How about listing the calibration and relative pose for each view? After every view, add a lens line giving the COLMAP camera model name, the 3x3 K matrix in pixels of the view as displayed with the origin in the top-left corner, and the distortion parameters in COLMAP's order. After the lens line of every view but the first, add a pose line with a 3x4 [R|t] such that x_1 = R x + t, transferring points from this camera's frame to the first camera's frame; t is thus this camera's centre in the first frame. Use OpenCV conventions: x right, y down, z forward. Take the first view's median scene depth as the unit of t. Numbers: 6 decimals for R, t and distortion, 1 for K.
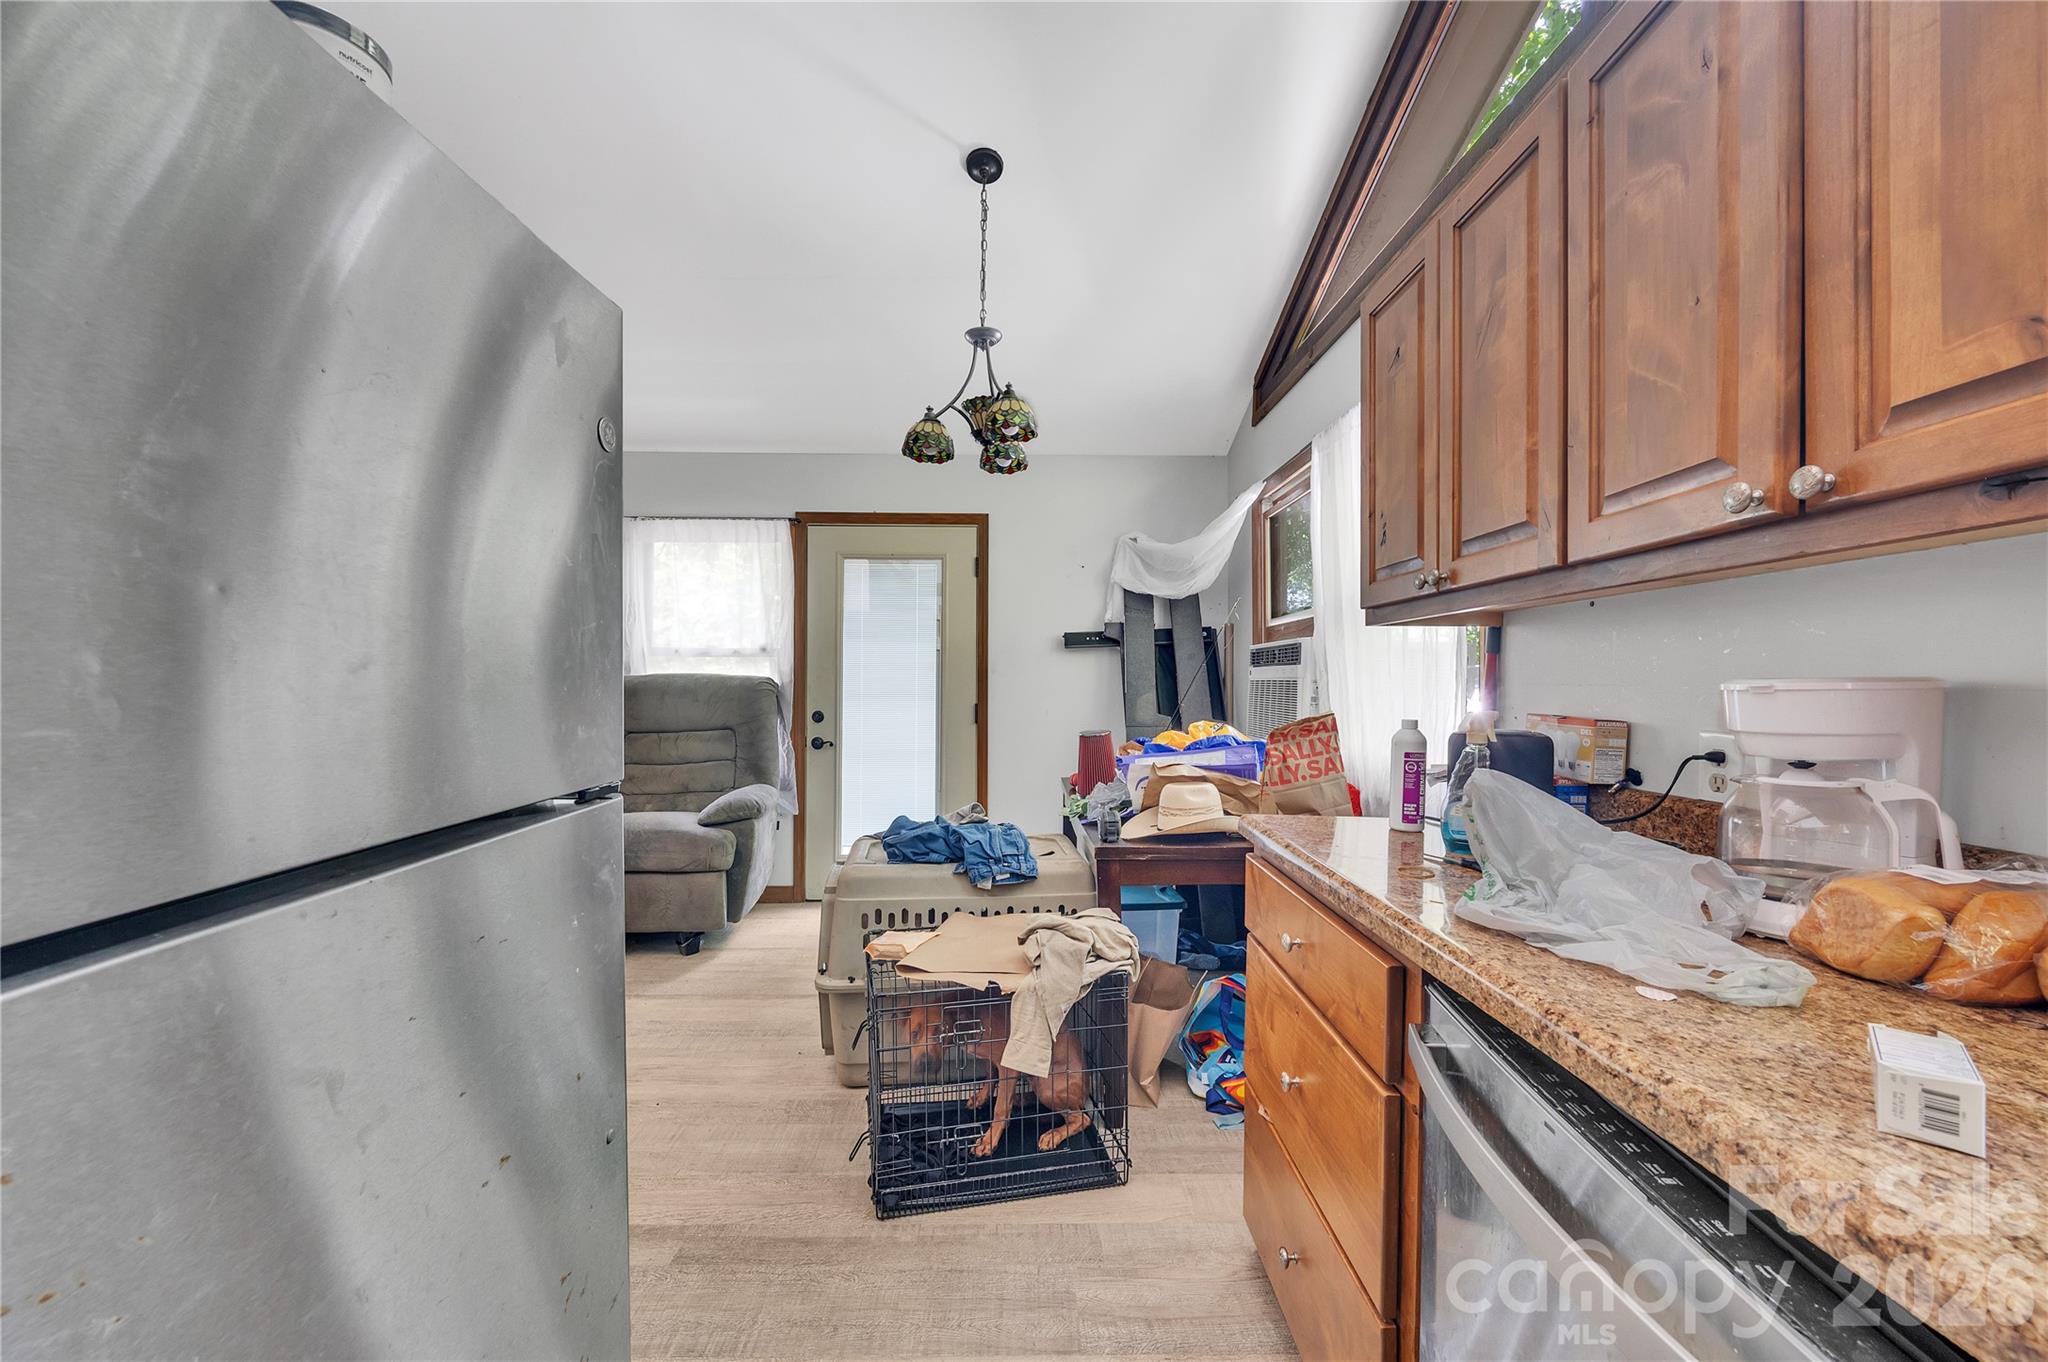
lens RADIAL K [[804.3, 0, 1026.5], [0, 804.3, 680.5], [0, 0, 1]] dist [-0.008472, -0.000051]
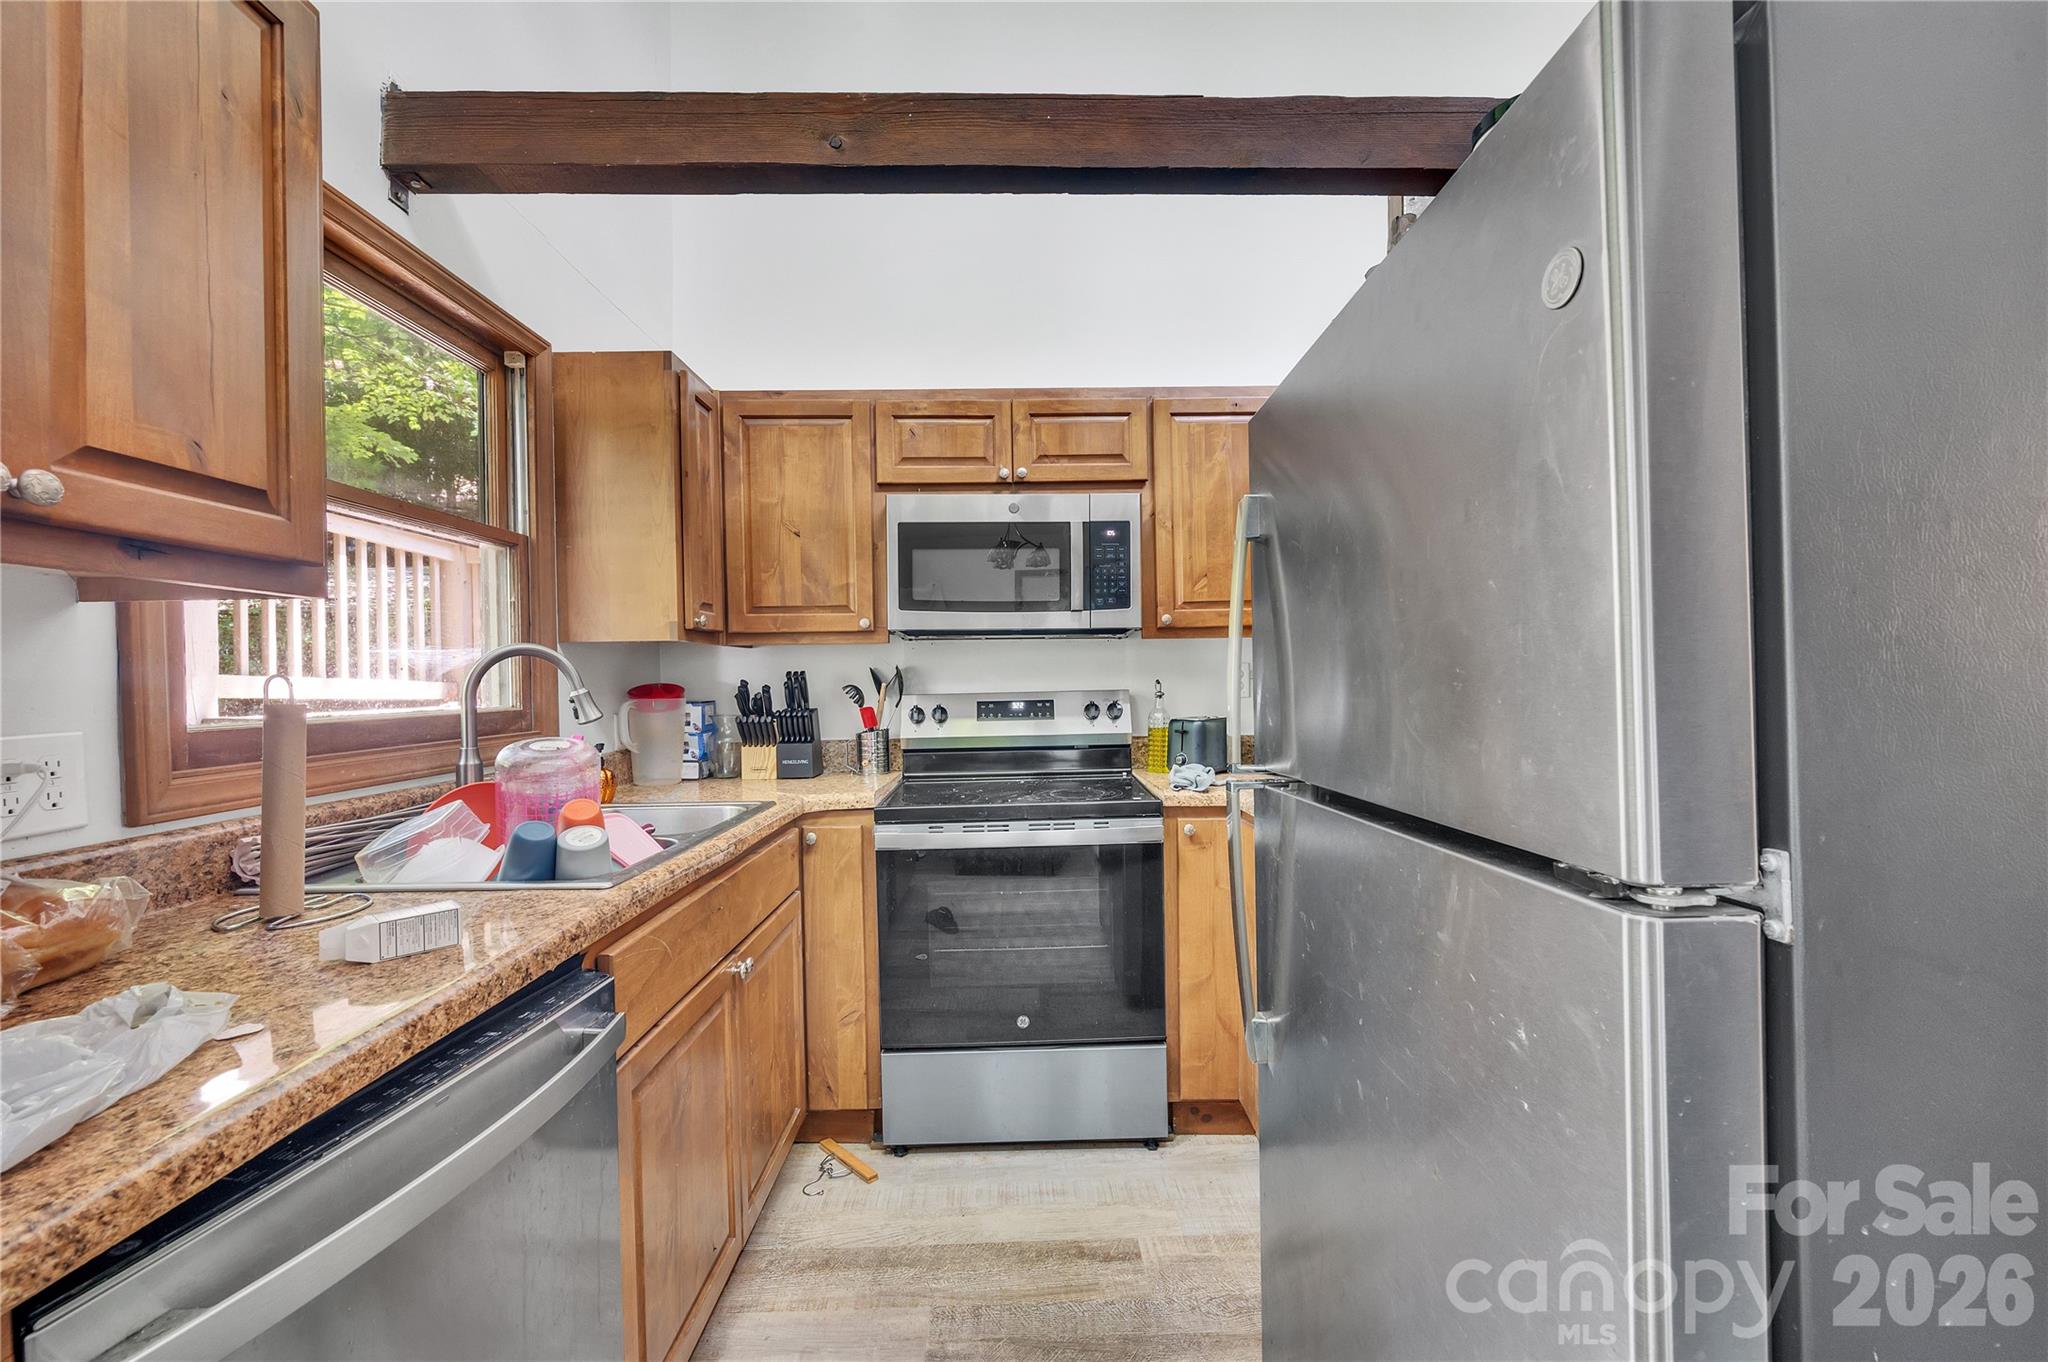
lens RADIAL K [[804.3, 0, 1026.7], [0, 804.3, 681.3], [0, 0, 1]] dist [-0.008472, -0.000051]
pose [[-0.999965, 0.007500, -0.003785, -0.175985], [0.007509, 0.999969, -0.002533, -0.018400], [0.003766, -0.002561, -0.999990, 2.285029]]
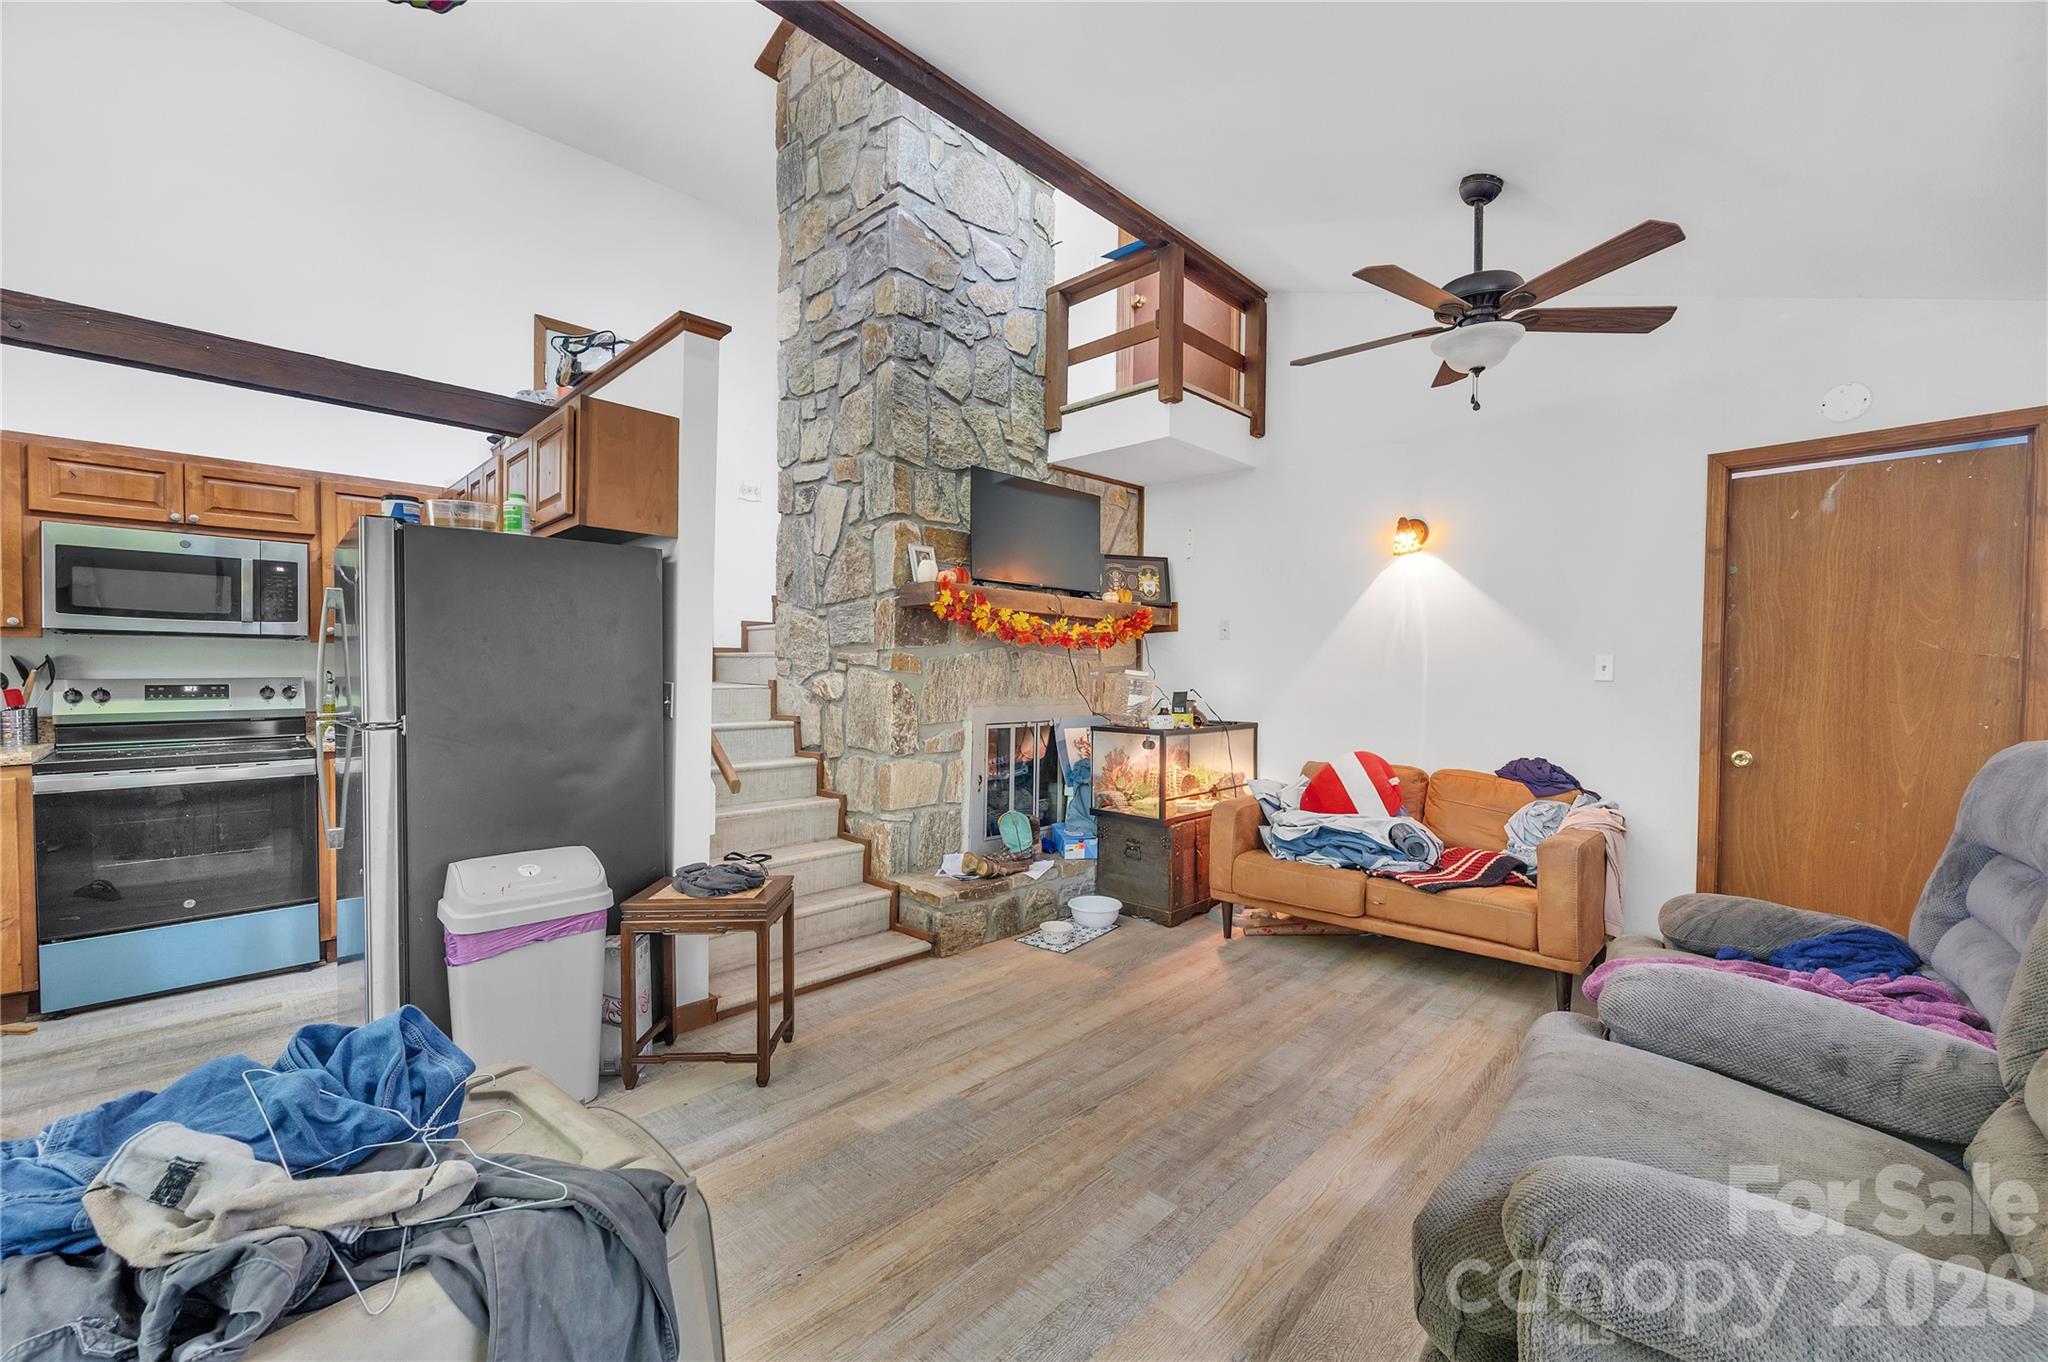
lens RADIAL K [[804.3, 0, 1026.2], [0, 804.3, 682.1], [0, 0, 1]] dist [-0.008472, -0.000051]
pose [[-0.712263, 0.001099, -0.701912, -0.250587], [-0.008595, 0.999910, 0.010287, -0.029326], [0.701860, 0.013360, -0.712189, 3.550783]]
